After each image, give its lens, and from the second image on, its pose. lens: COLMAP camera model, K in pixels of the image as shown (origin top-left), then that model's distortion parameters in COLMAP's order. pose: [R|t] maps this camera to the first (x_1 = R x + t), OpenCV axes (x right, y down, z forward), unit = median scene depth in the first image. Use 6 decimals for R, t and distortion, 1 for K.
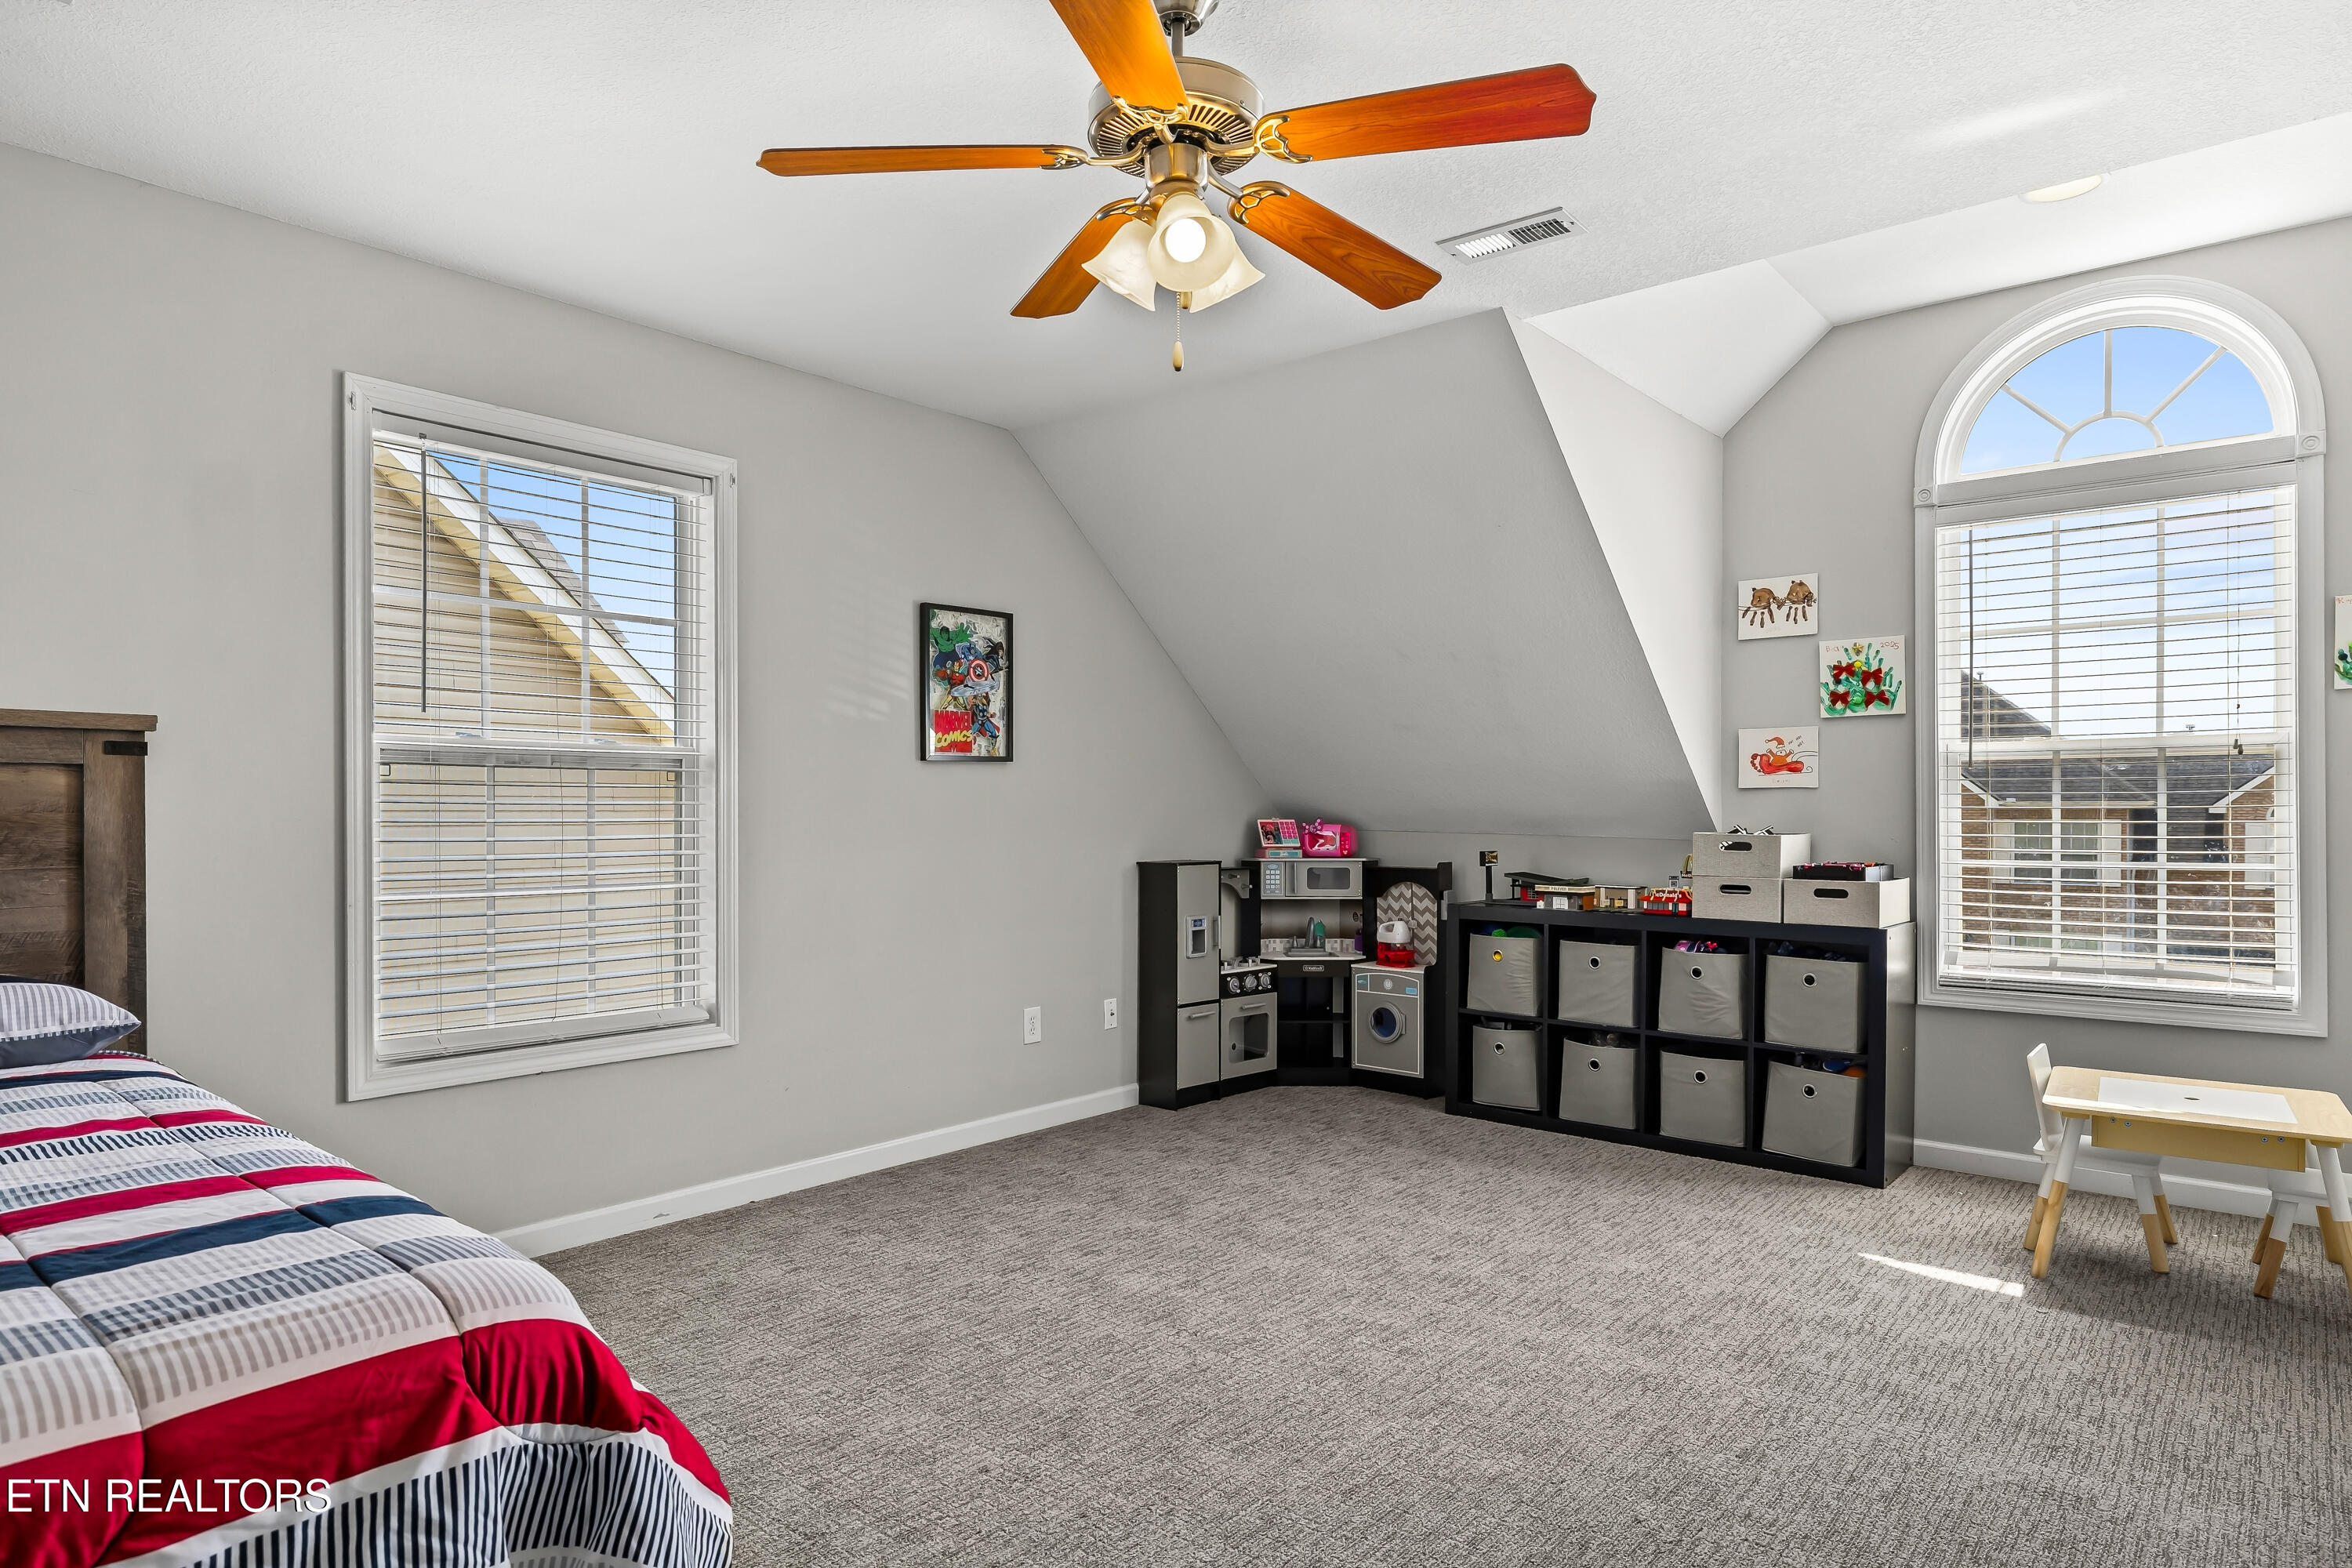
lens RADIAL K [[1336.4, 0, 1171.9], [0, 1336.4, 843.0], [0, 0, 1]] dist [0.001348, -0.000091]
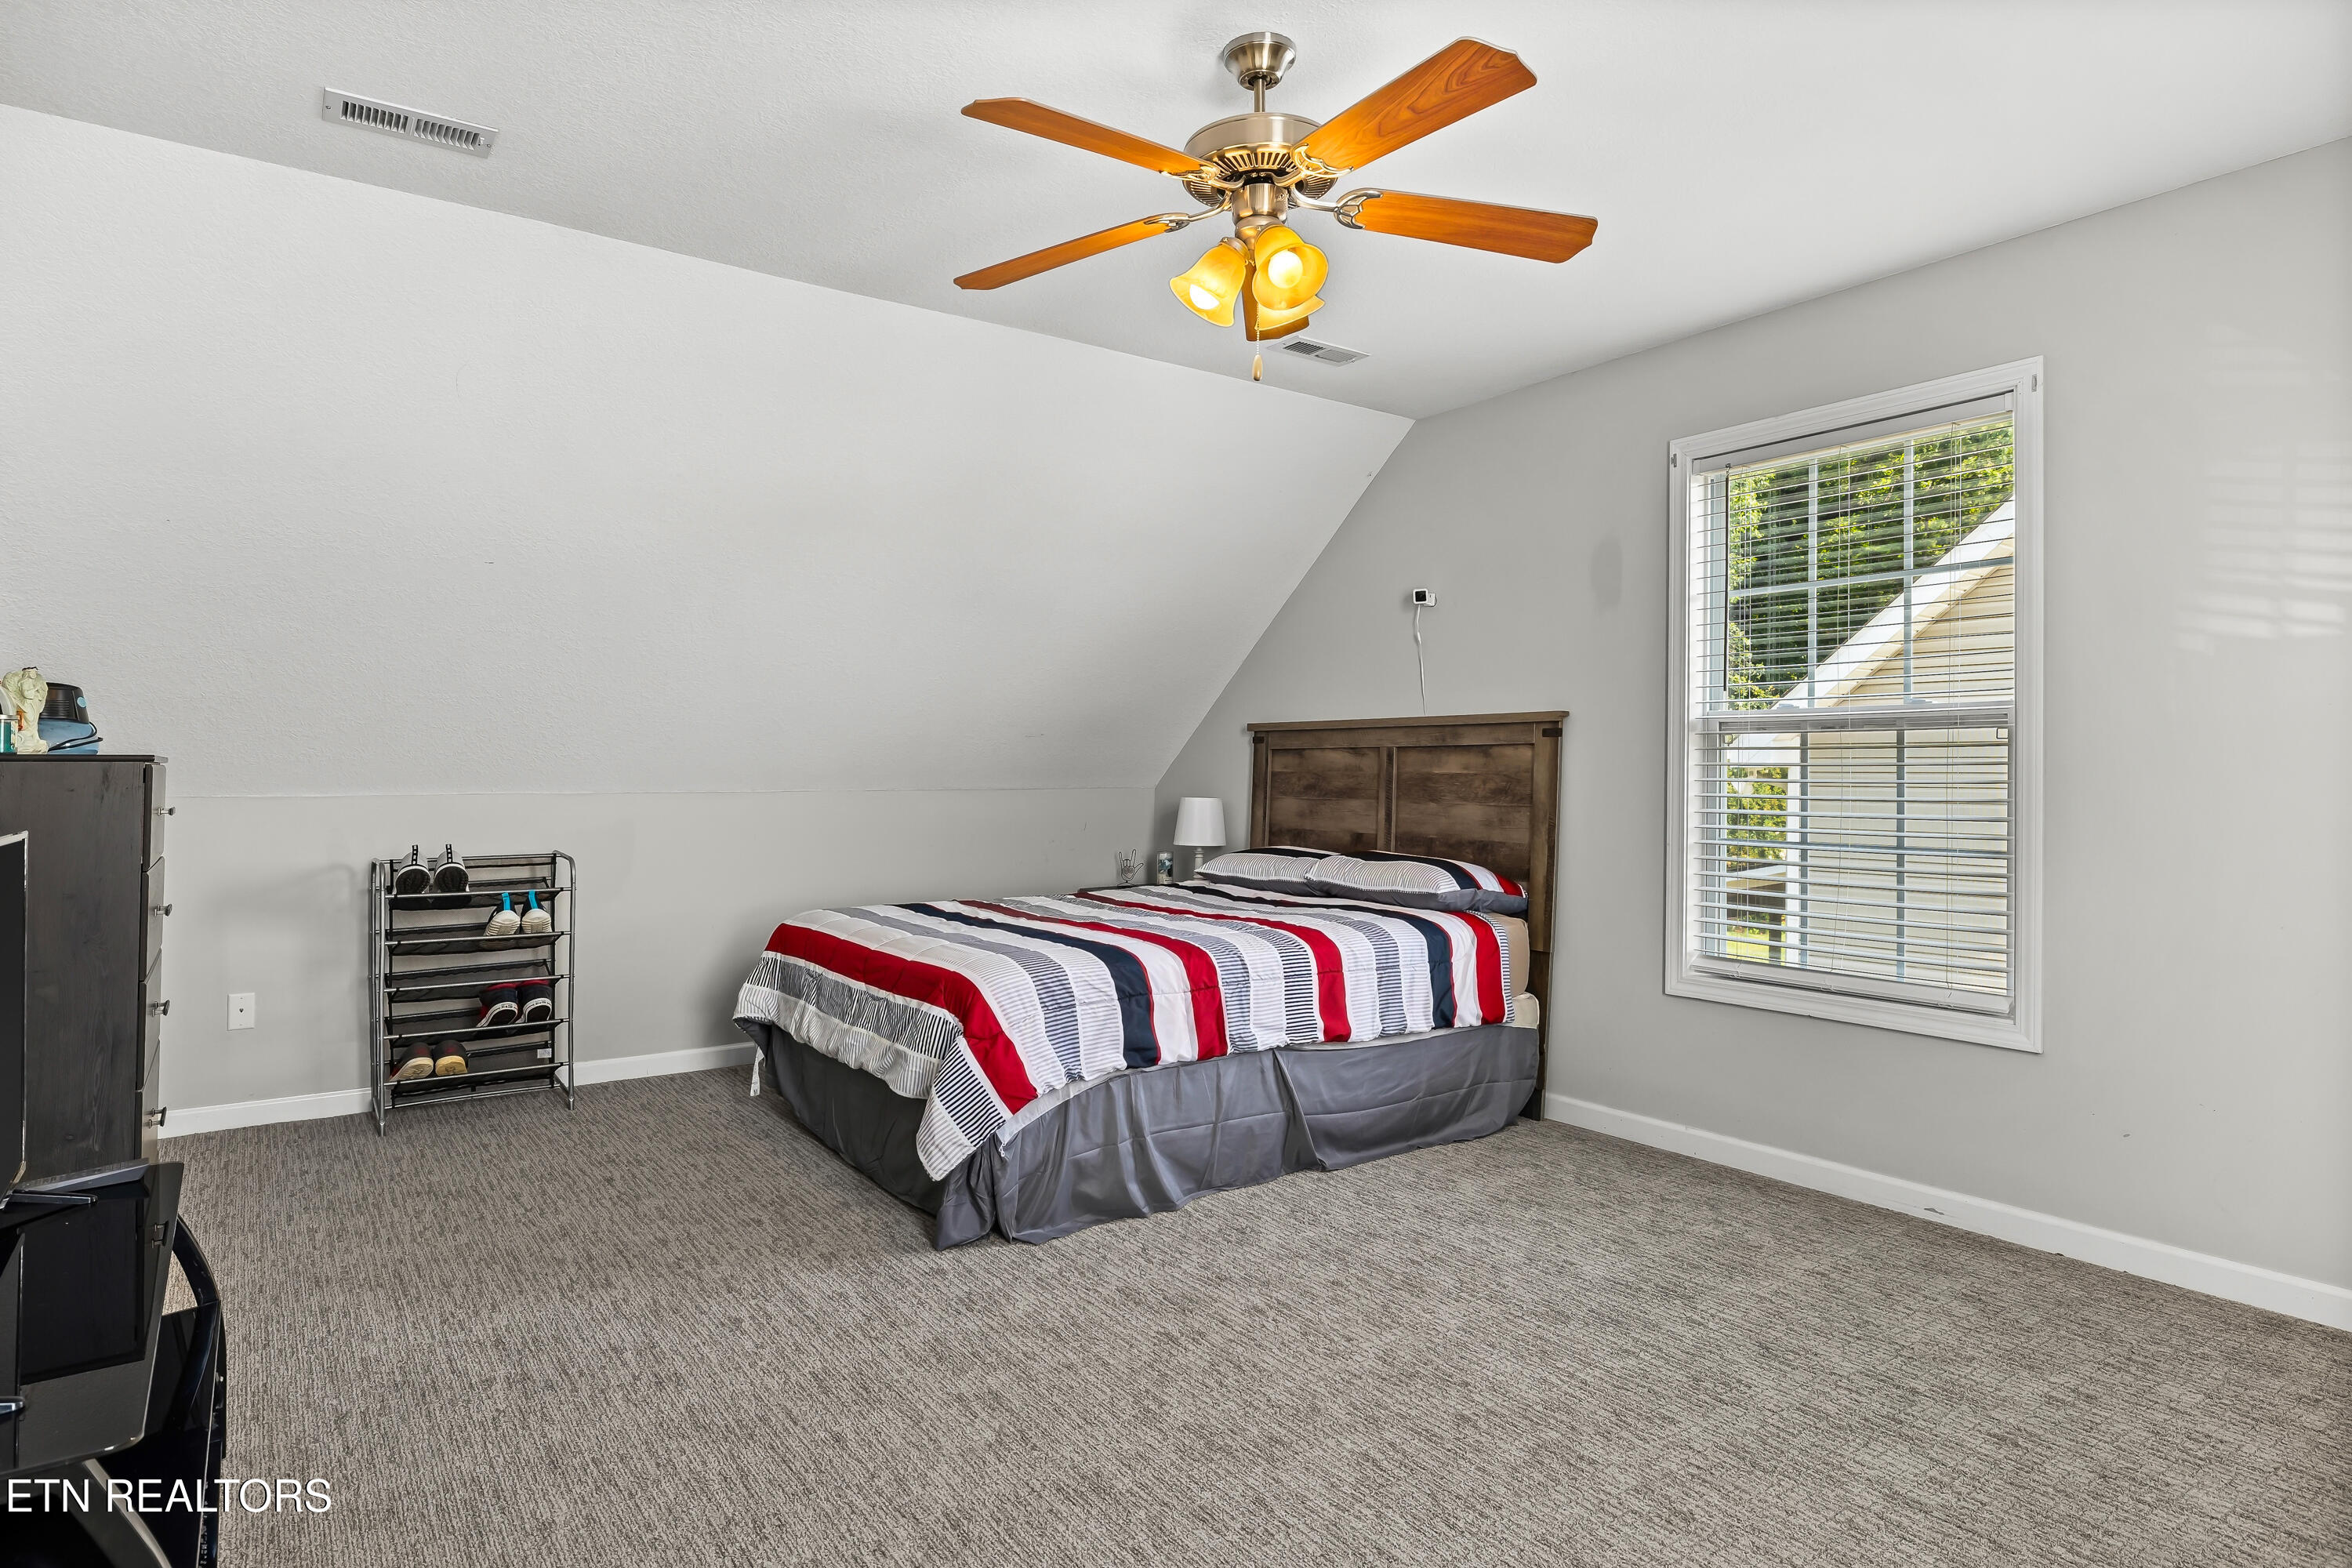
lens RADIAL K [[1345.6, 0, 1173.8], [0, 1345.6, 737.4], [0, 0, 1]] dist [0.001349, 0.000174]
pose [[-0.258581, -0.025909, -0.965642, 0.735323], [-0.025962, 0.999466, -0.019864, -0.017555], [0.965641, 0.019933, -0.259115, 0.810694]]
